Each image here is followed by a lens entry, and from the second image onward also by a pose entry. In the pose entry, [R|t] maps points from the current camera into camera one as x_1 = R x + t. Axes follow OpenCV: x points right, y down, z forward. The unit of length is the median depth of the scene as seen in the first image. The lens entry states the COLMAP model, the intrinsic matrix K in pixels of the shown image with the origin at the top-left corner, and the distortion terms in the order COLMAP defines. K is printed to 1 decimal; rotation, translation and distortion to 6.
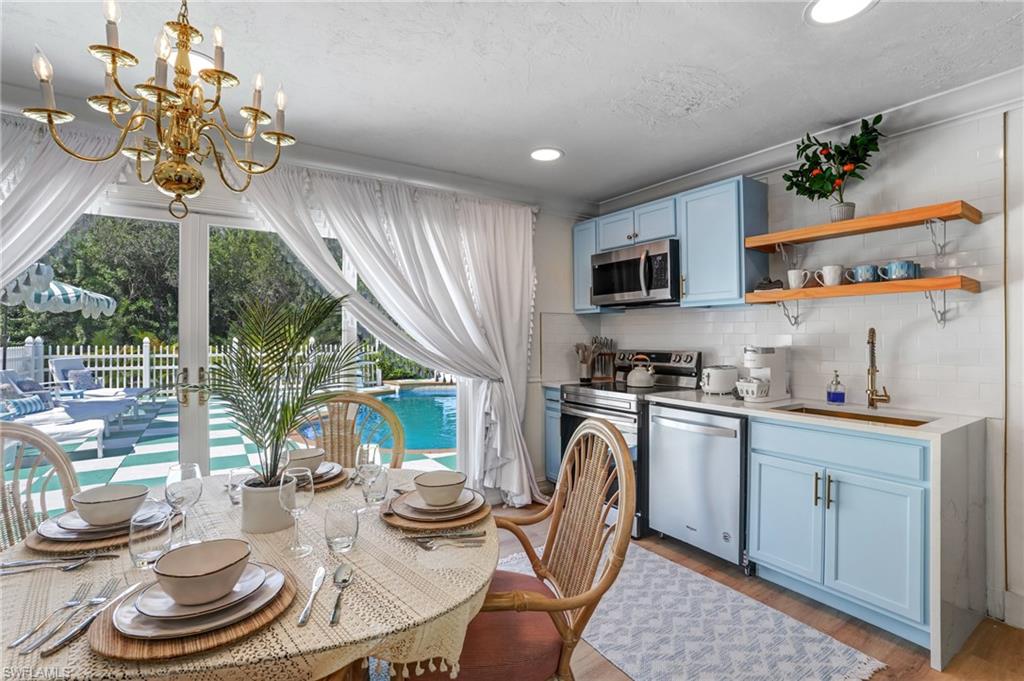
lens RADIAL K [[472.7, 0, 513.6], [0, 472.7, 335.4], [0, 0, 1]] dist [-0.063311, 0.028083]
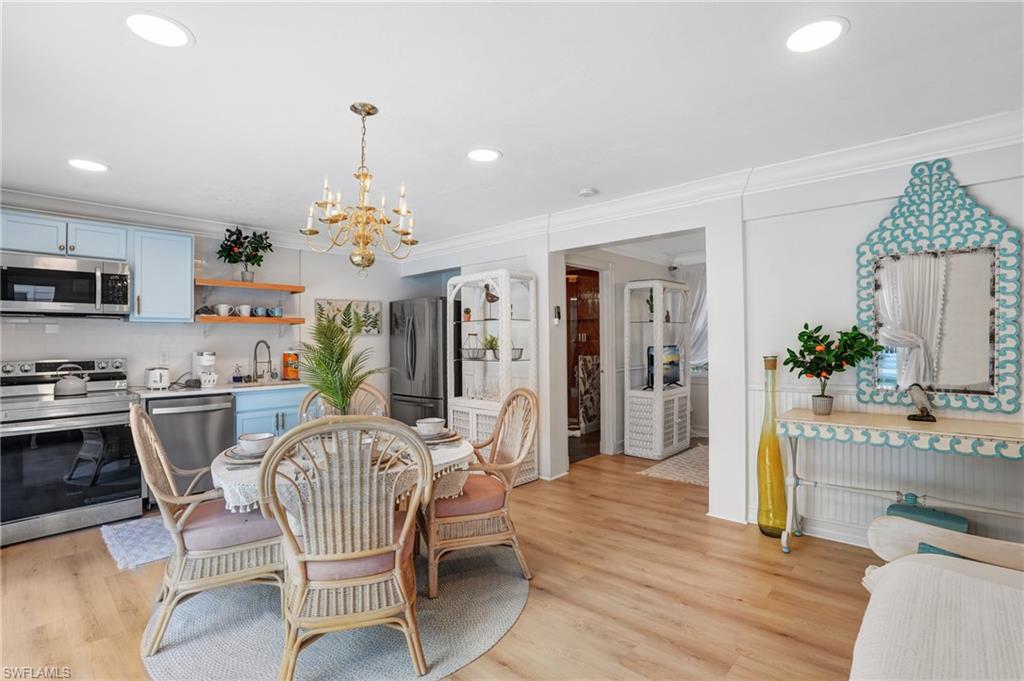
lens RADIAL K [[484.0, 0, 512.0], [0, 484.0, 340.5], [0, 0, 1]] dist [-0.073561, 0.030049]
pose [[-0.226219, 0.001953, 0.974075, -1.160281], [0.005273, 0.999986, -0.000781, -0.005915], [-0.974062, 0.004960, -0.226226, 0.351842]]
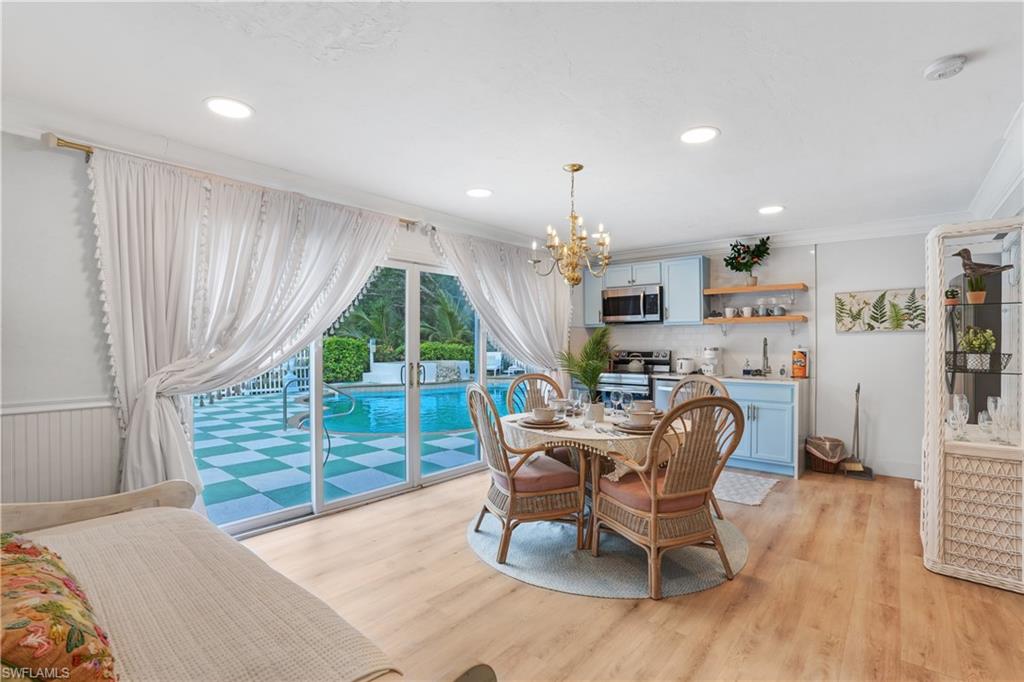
lens RADIAL K [[472.7, 0, 513.6], [0, 472.7, 335.9], [0, 0, 1]] dist [-0.063311, 0.028083]
pose [[0.960571, 0.004729, 0.277995, -0.746043], [-0.001520, 0.999930, -0.011758, 0.001633], [-0.278031, 0.010872, 0.960510, -0.586408]]
